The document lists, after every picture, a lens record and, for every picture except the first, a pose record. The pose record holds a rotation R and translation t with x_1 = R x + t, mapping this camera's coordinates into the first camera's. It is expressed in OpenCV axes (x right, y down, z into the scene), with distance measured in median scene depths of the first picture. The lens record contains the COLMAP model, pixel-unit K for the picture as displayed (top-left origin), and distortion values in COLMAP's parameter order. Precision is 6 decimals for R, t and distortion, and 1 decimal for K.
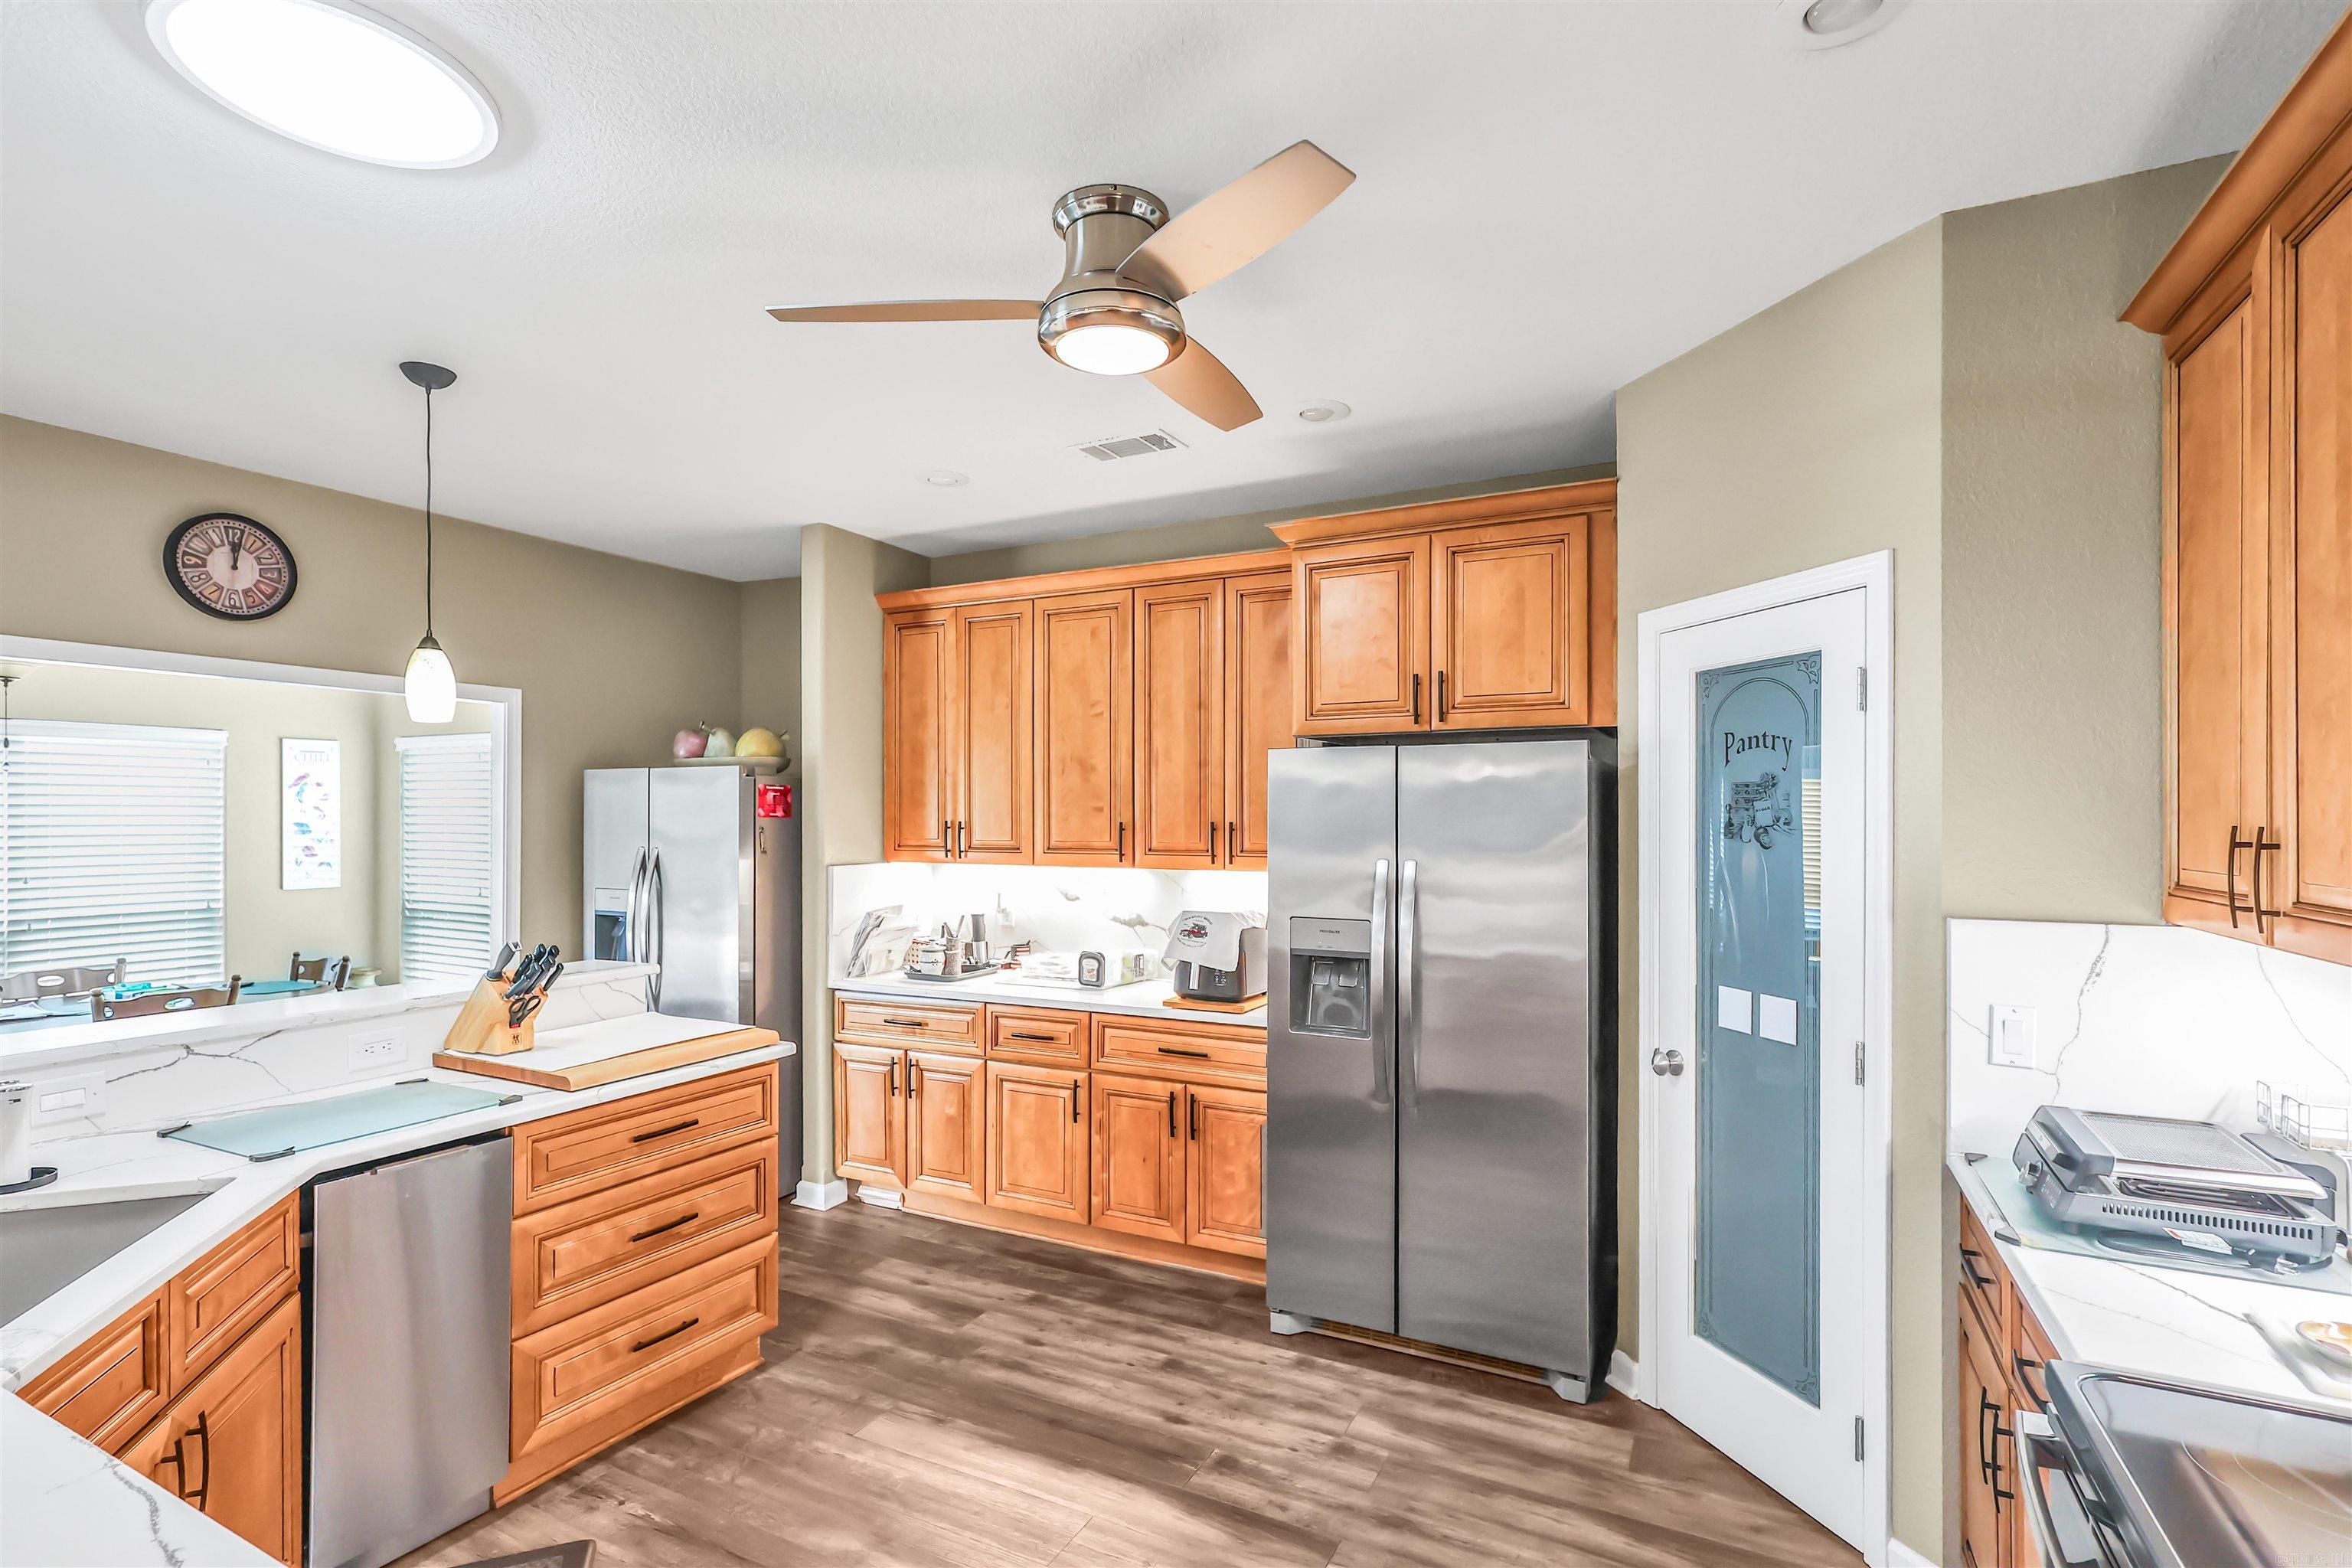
lens RADIAL K [[1098.2, 0, 1179.2], [0, 1098.2, 819.7], [0, 0, 1]] dist [0.002645, 0.000346]
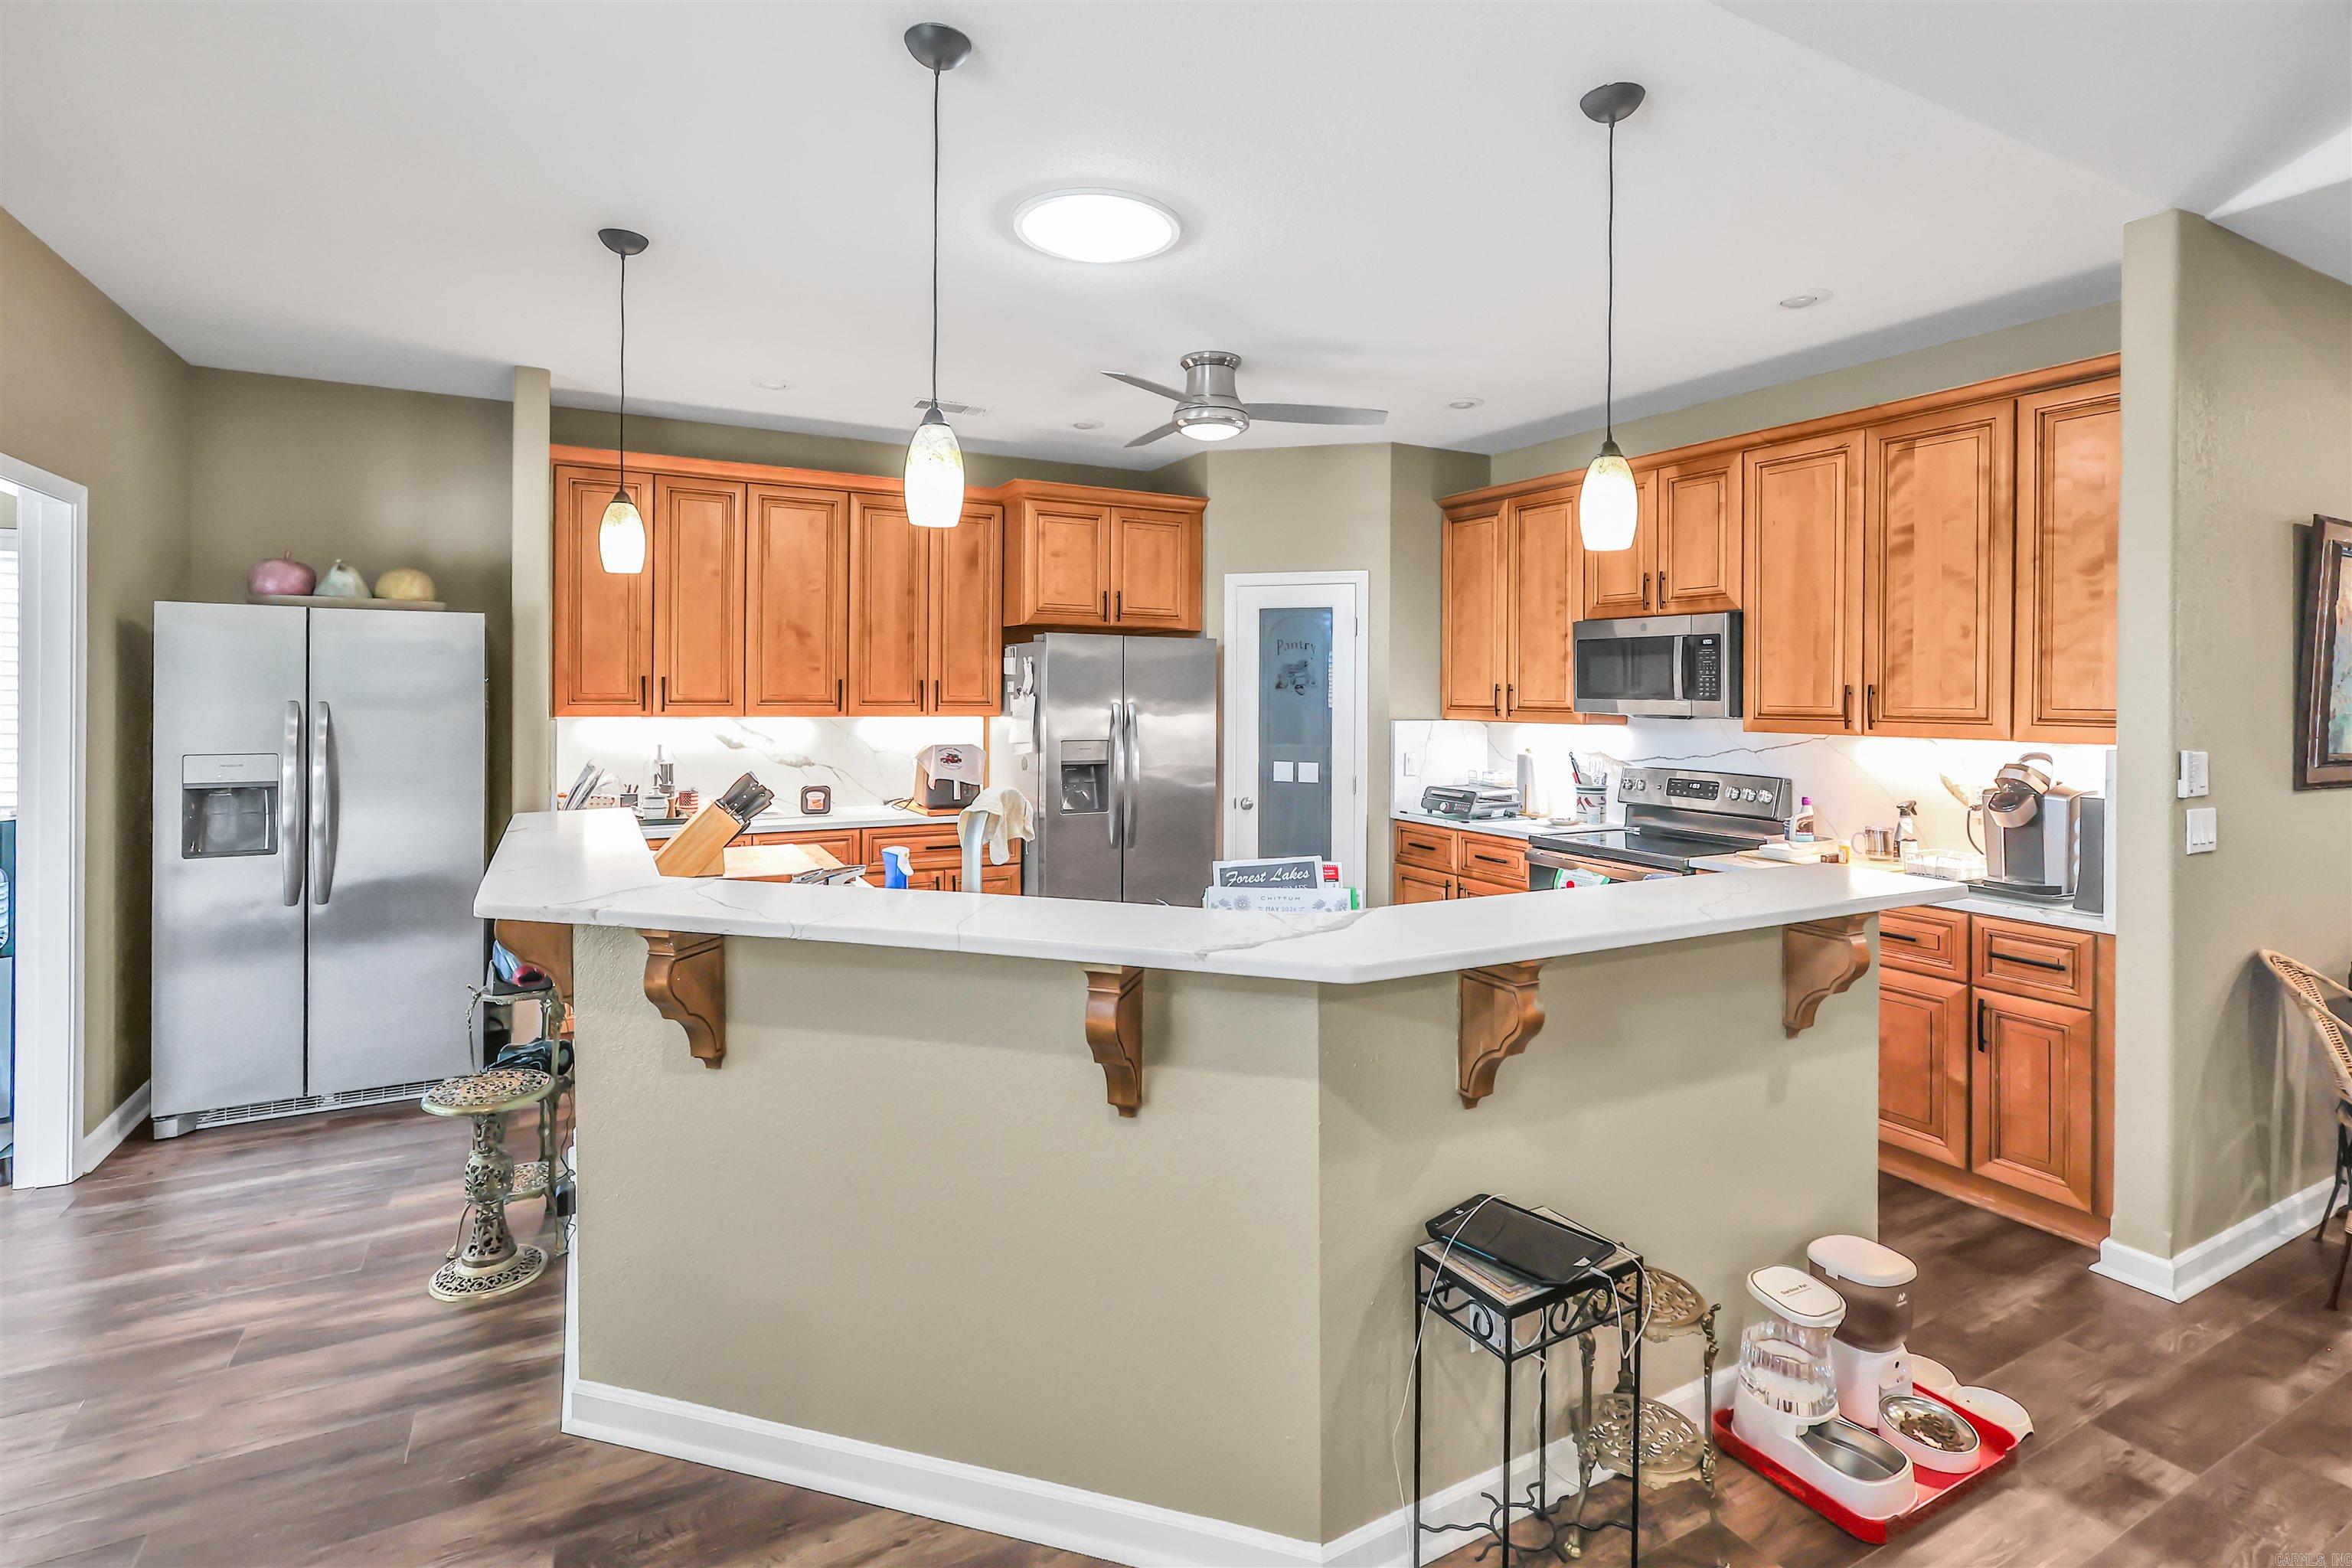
lens RADIAL K [[1122.1, 0, 1176.1], [0, 1122.1, 696.8], [0, 0, 1]] dist [-0.002190, -0.000187]
pose [[0.567075, 0.003708, 0.823658, -1.102458], [-0.005552, 0.999984, -0.000679, 0.025742], [-0.823647, -0.004188, 0.567087, -0.039554]]
